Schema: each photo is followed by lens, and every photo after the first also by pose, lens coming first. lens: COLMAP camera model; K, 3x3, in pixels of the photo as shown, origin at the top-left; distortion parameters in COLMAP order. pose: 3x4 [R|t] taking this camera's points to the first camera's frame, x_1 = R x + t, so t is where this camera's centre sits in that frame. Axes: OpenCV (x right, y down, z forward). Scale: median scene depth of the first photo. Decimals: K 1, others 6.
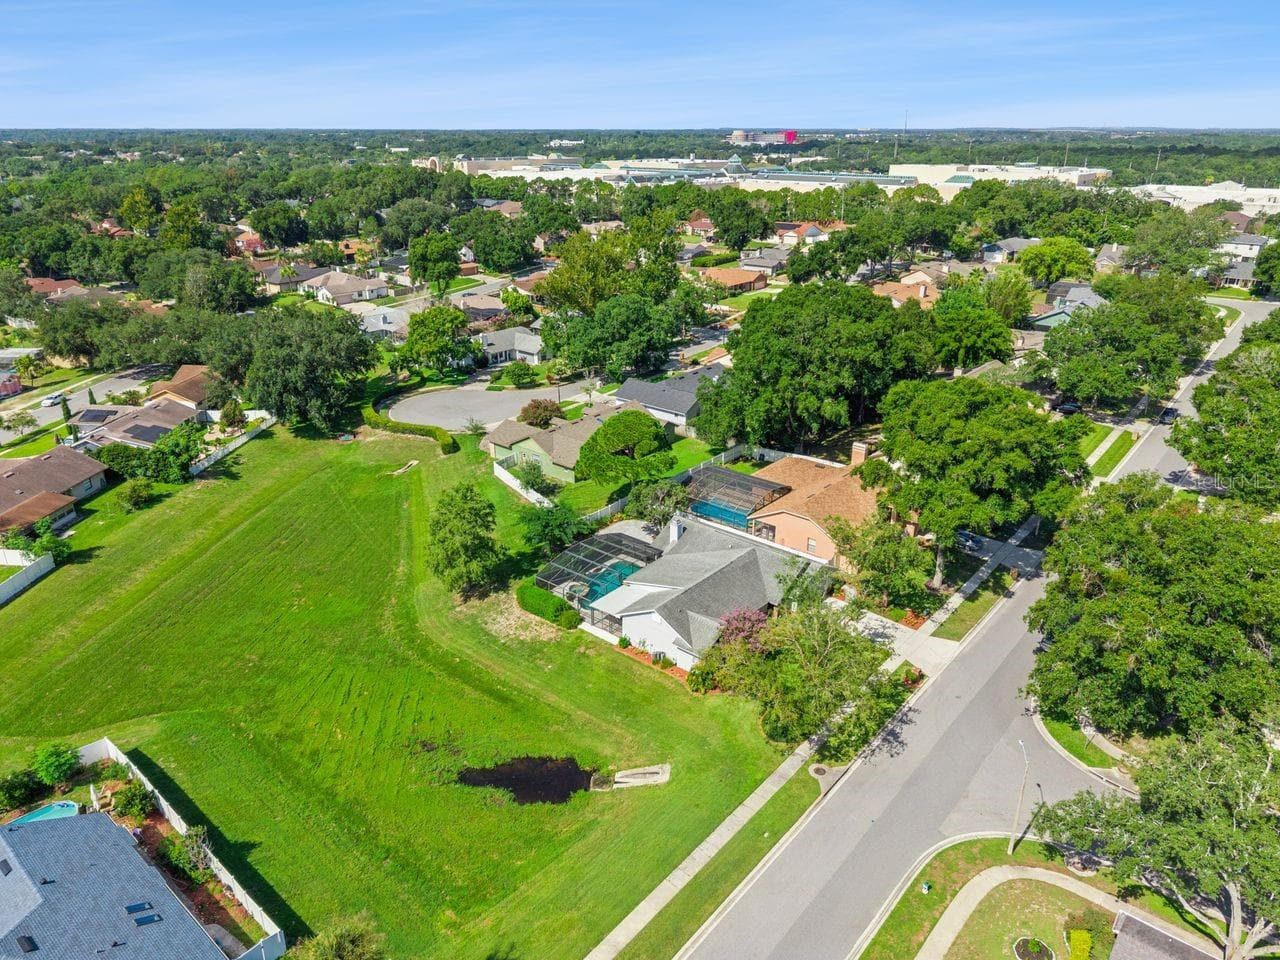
lens RADIAL K [[861.6, 0, 633.9], [0, 861.6, 475.6], [0, 0, 1]] dist [0.023552, -0.023415]
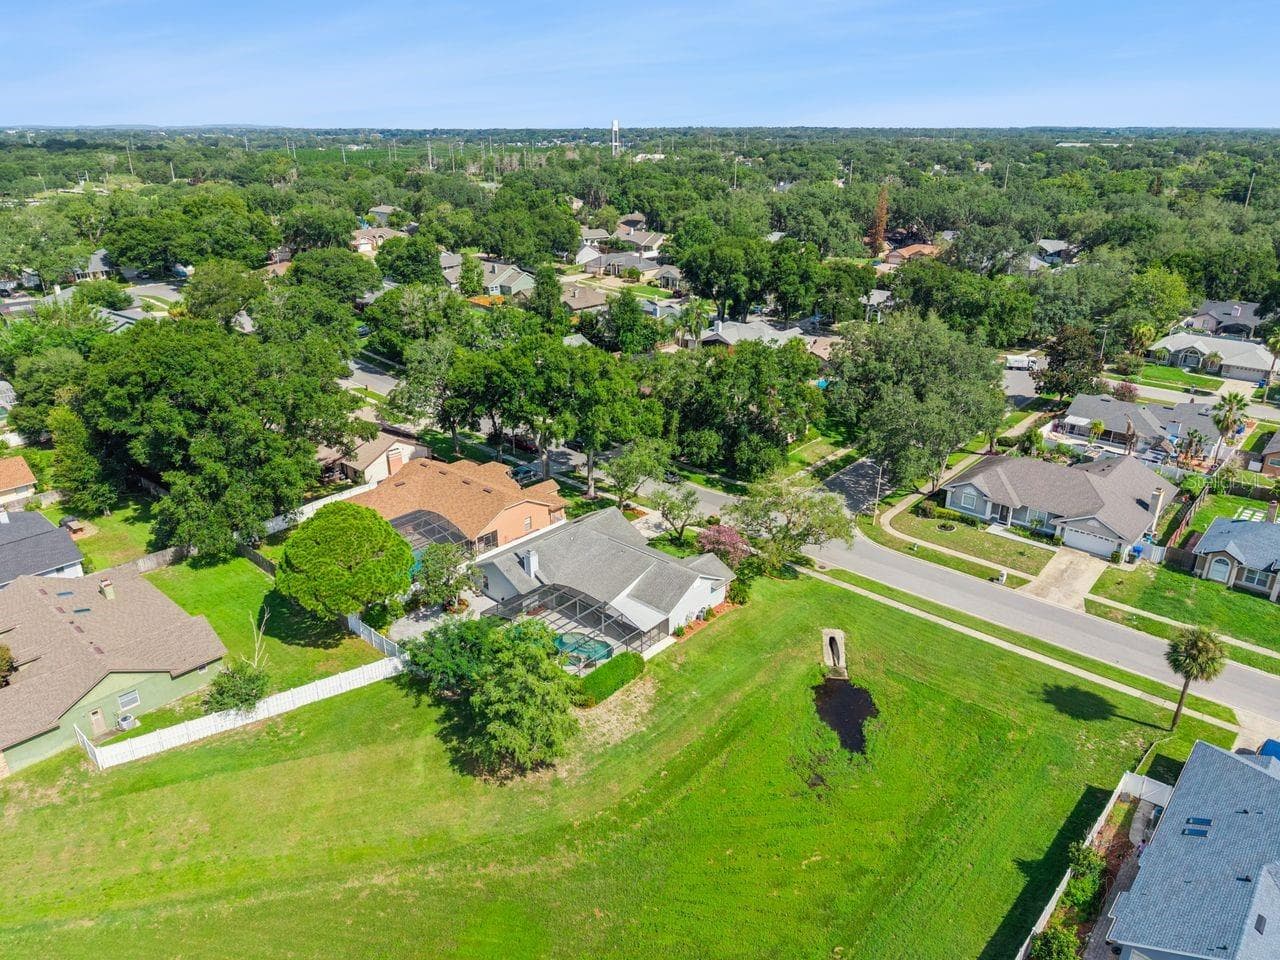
lens RADIAL K [[861.6, 0, 645.4], [0, 861.6, 466.1], [0, 0, 1]] dist [0.023552, -0.023415]
pose [[0.024878, -0.365851, 0.930341, -0.554392], [0.371261, 0.867454, 0.331193, -0.205670], [-0.928195, 0.337160, 0.157407, 0.505482]]
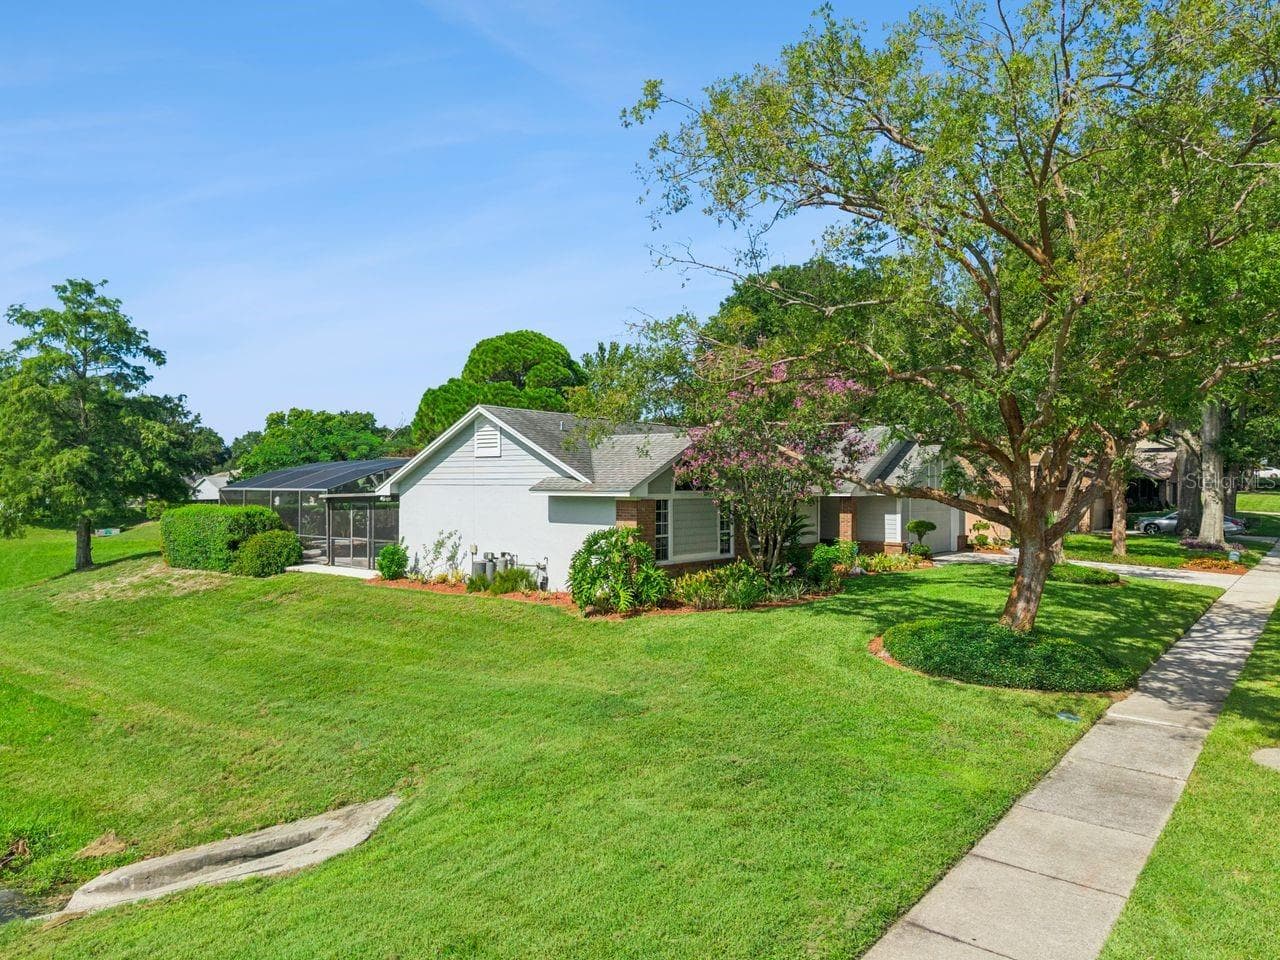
lens RADIAL K [[861.6, 0, 642.6], [0, 861.6, 482.7], [0, 0, 1]] dist [0.023552, -0.023415]
pose [[0.998892, 0.006354, 0.046639, 0.040786], [0.012322, 0.920995, -0.389380, 0.181810], [-0.045429, 0.389523, 0.919896, 0.428881]]
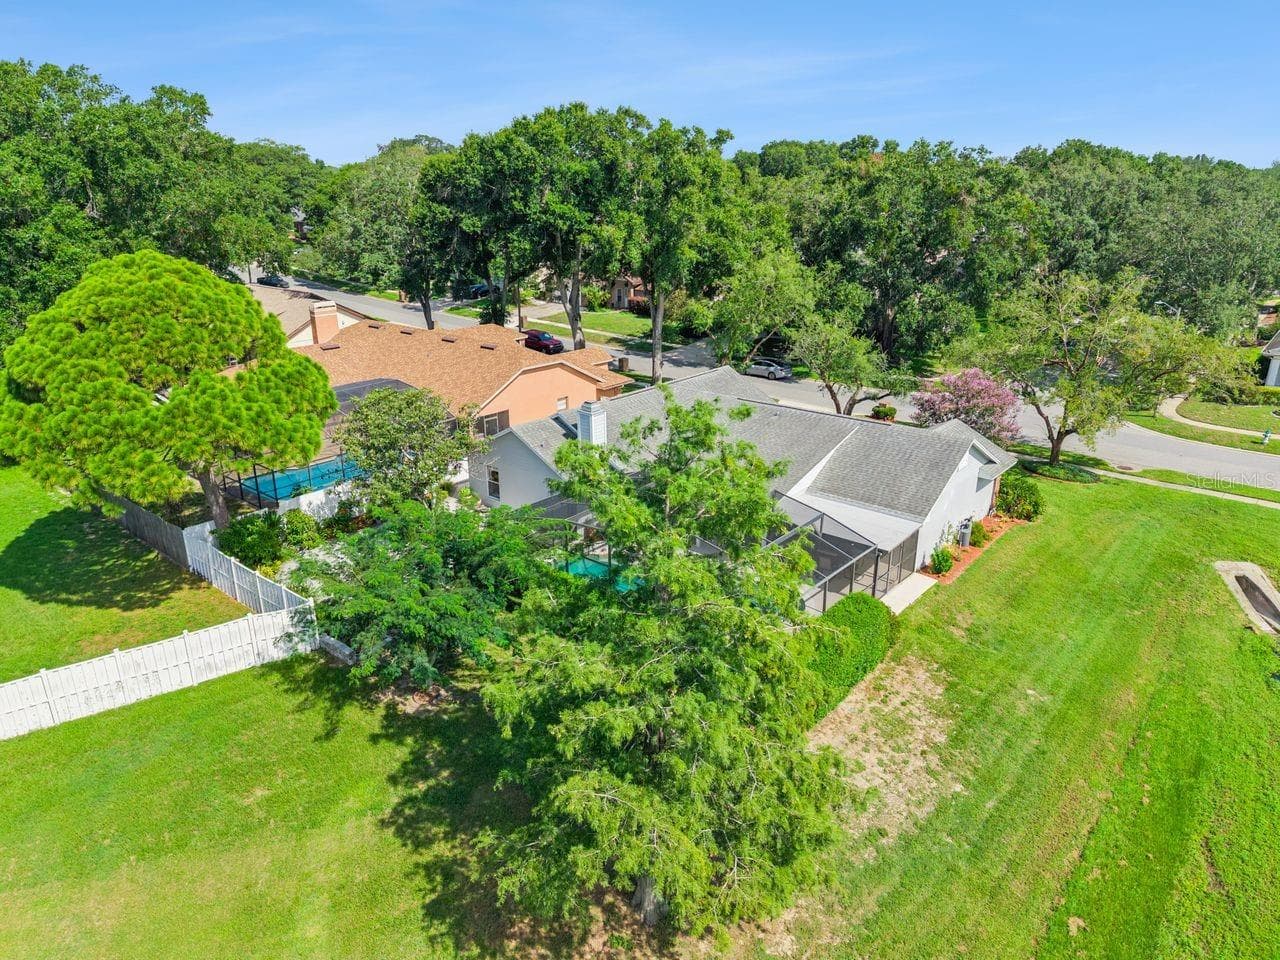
lens RADIAL K [[861.6, 0, 627.4], [0, 861.6, 480.5], [0, 0, 1]] dist [0.023552, -0.023415]
pose [[0.013110, -0.329166, 0.944181, -0.265827], [0.385278, 0.873016, 0.299006, -0.026572], [-0.922708, 0.359852, 0.138266, 0.668433]]
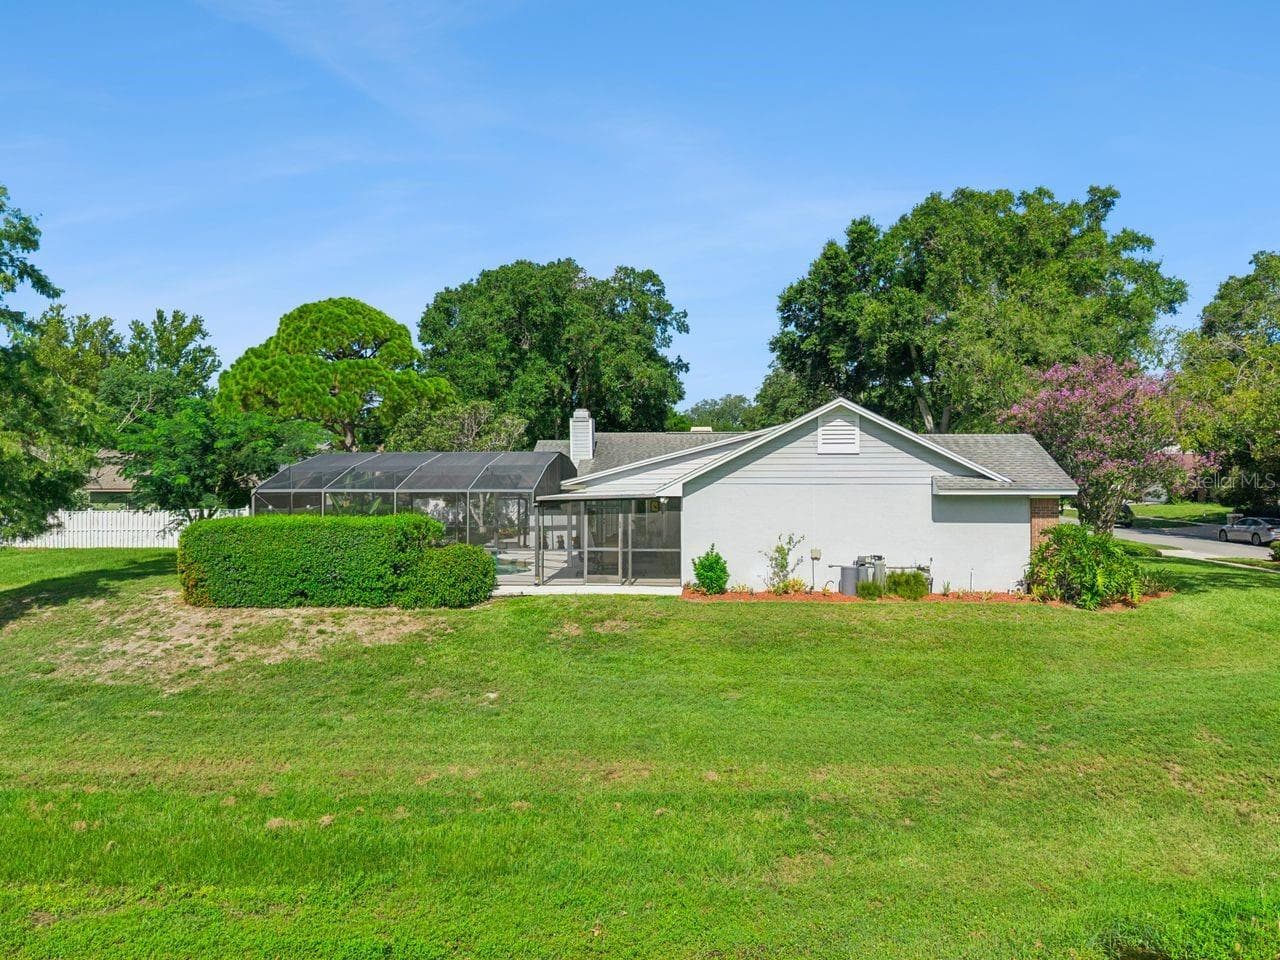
lens RADIAL K [[861.6, 0, 630.6], [0, 861.6, 490.2], [0, 0, 1]] dist [0.023552, -0.023415]
pose [[0.813391, -0.002690, 0.581711, -0.120545], [0.222401, 0.925459, -0.306698, 0.153997], [-0.537525, 0.378838, 0.753358, 0.495154]]
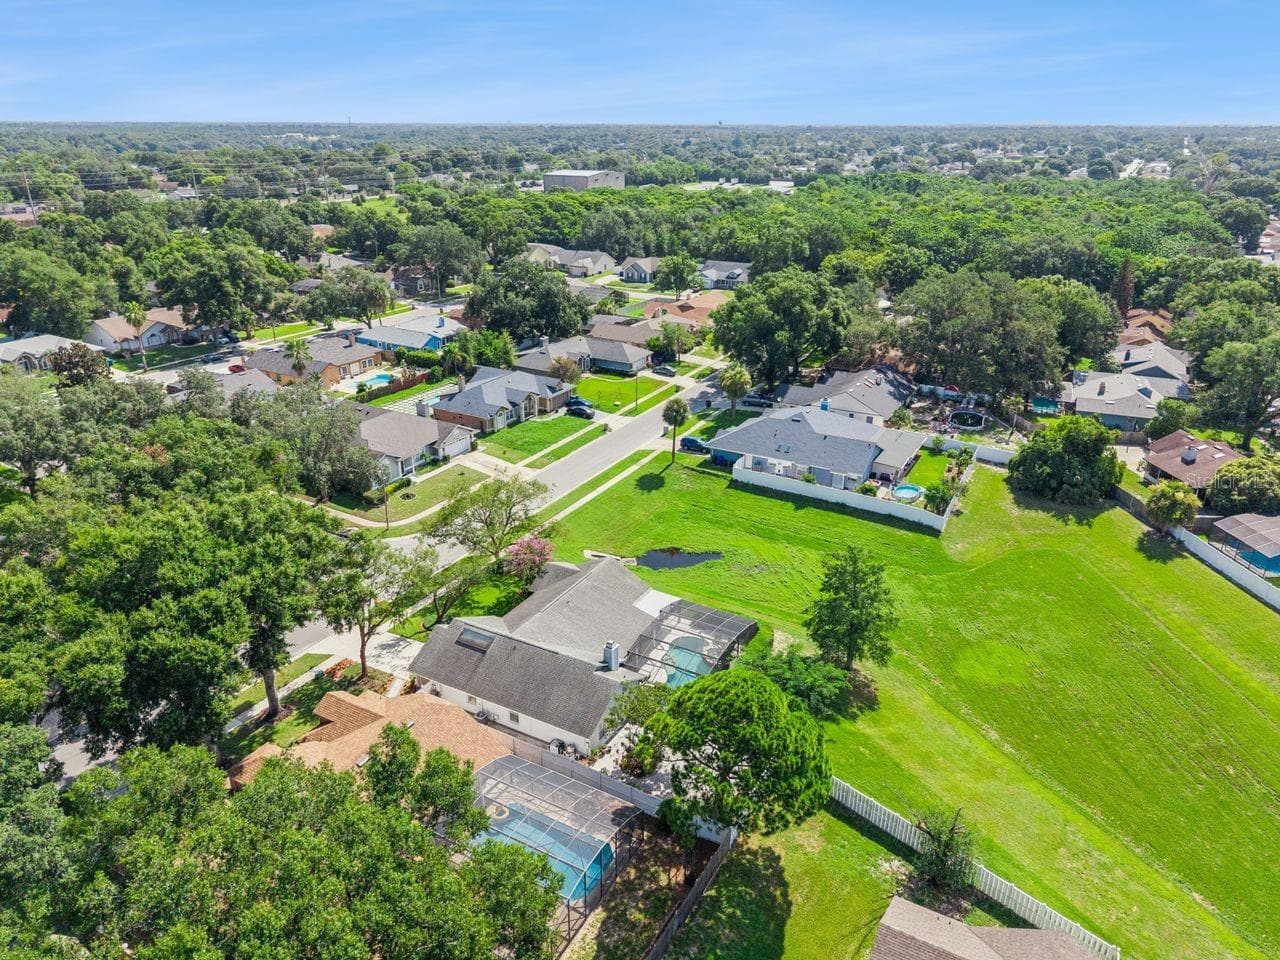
lens RADIAL K [[861.6, 0, 638.8], [0, 861.6, 467.9], [0, 0, 1]] dist [0.023552, -0.023415]
pose [[-0.980729, 0.064488, -0.184422, 0.113060], [-0.079314, 0.731253, 0.677480, -0.408975], [0.178548, 0.679052, -0.712046, 1.028539]]
